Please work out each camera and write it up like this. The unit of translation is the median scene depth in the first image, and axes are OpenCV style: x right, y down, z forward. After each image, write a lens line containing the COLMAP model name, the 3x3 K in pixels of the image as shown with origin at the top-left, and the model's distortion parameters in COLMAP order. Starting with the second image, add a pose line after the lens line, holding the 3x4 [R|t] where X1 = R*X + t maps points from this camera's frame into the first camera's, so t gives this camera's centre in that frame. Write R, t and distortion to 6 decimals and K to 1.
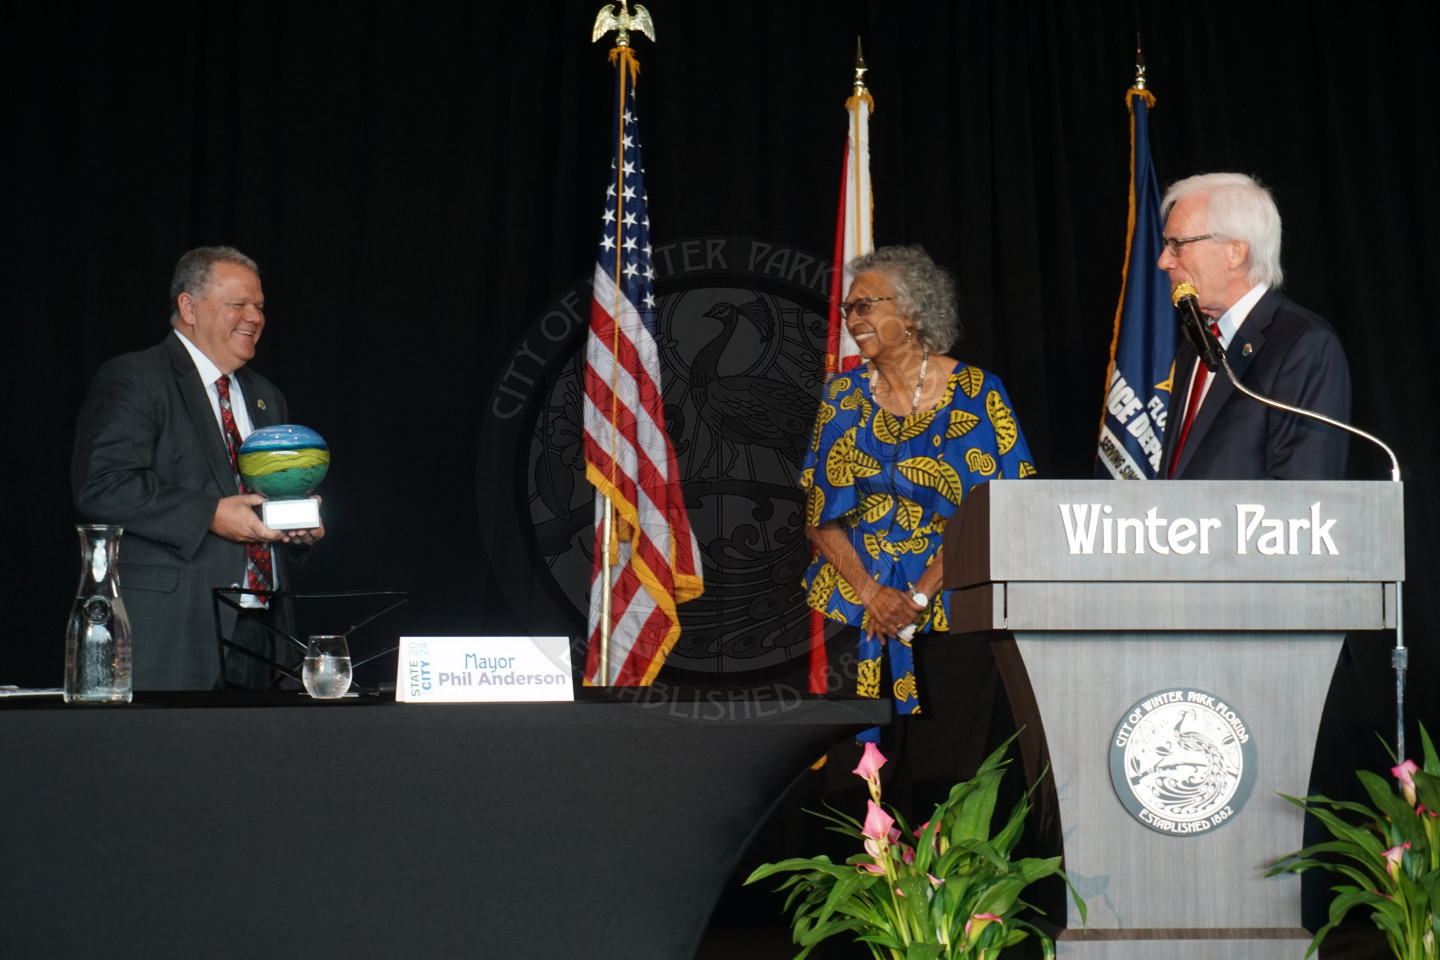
lens RADIAL K [[3012.6, 0, 720.0], [0, 3012.6, 480.0], [0, 0, 1]] dist [0.070469, 0.594100]
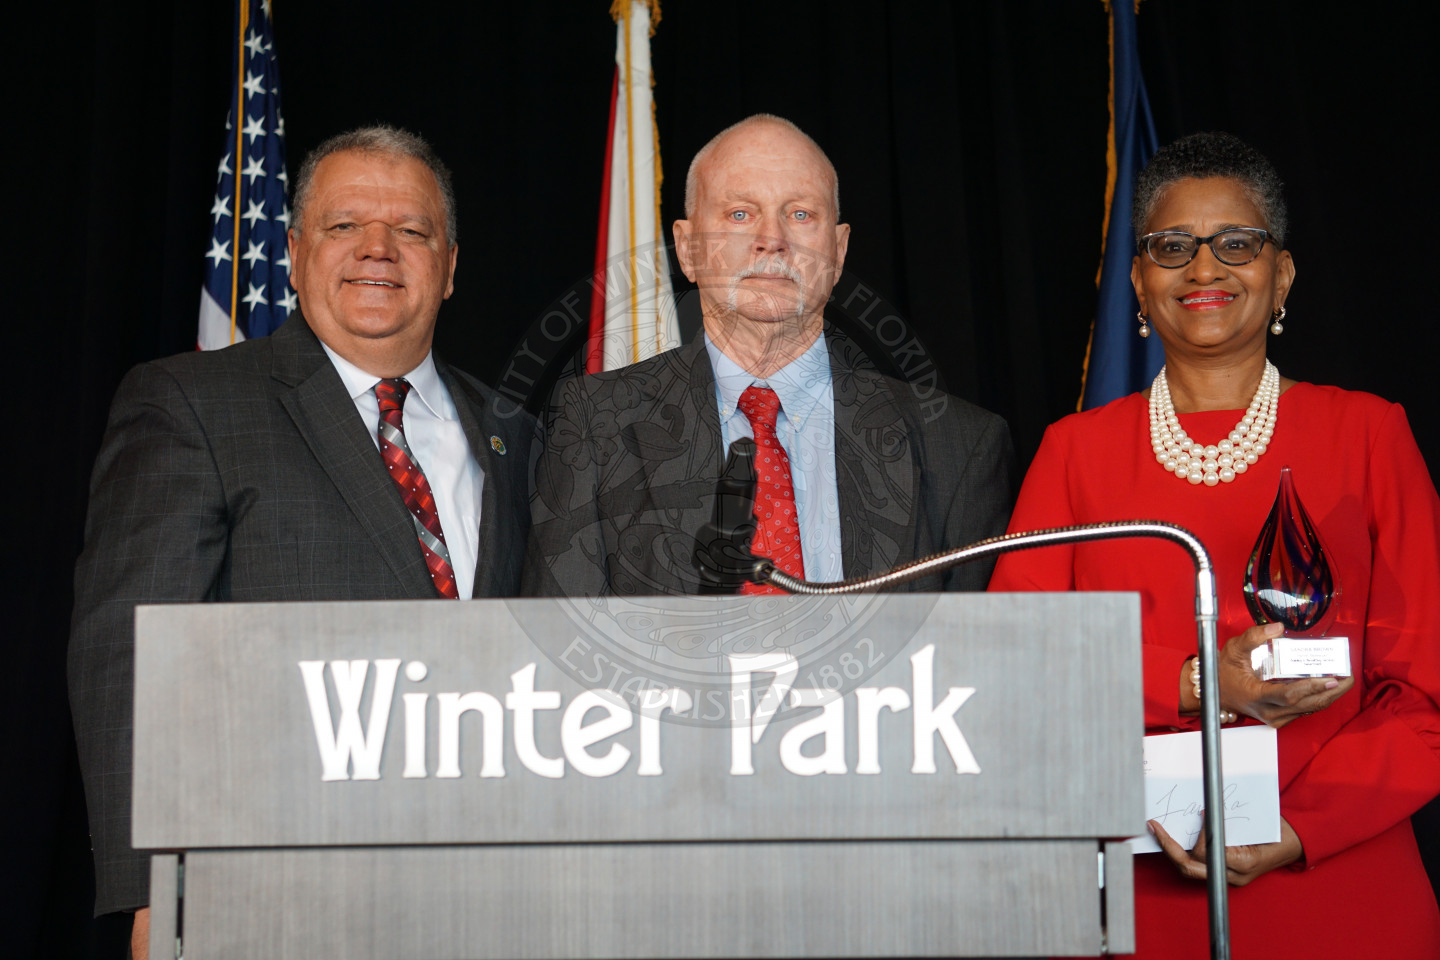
lens RADIAL K [[3435.3, 0, 720.0], [0, 3435.3, 480.0], [0, 0, 1]] dist [0.219034, 0.424910]
pose [[0.992480, -0.022116, -0.120391, 0.226708], [0.015363, 0.998271, -0.056731, 0.010934], [0.121437, 0.054455, 0.991104, 0.529689]]
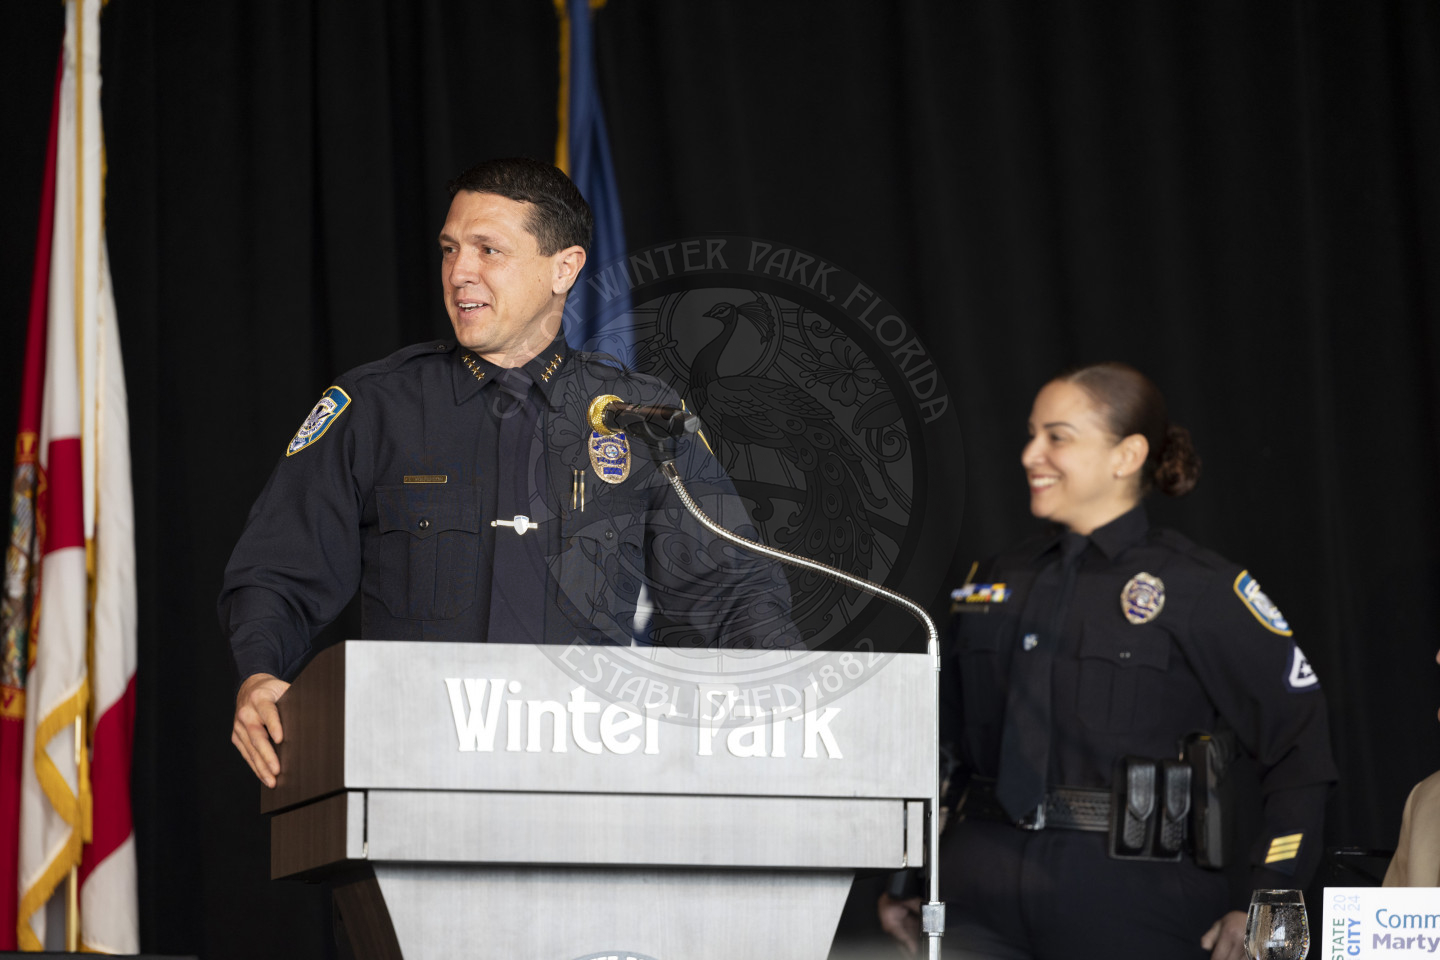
lens RADIAL K [[8525.9, 0, 720.0], [0, 8525.9, 480.0], [0, 0, 1]] dist [-0.060946, 11.337984]
pose [[0.987945, 0.021893, 0.153247, -0.124335], [-0.017382, 0.999377, -0.030715, 0.021353], [-0.153824, 0.027681, 0.987710, -0.929038]]
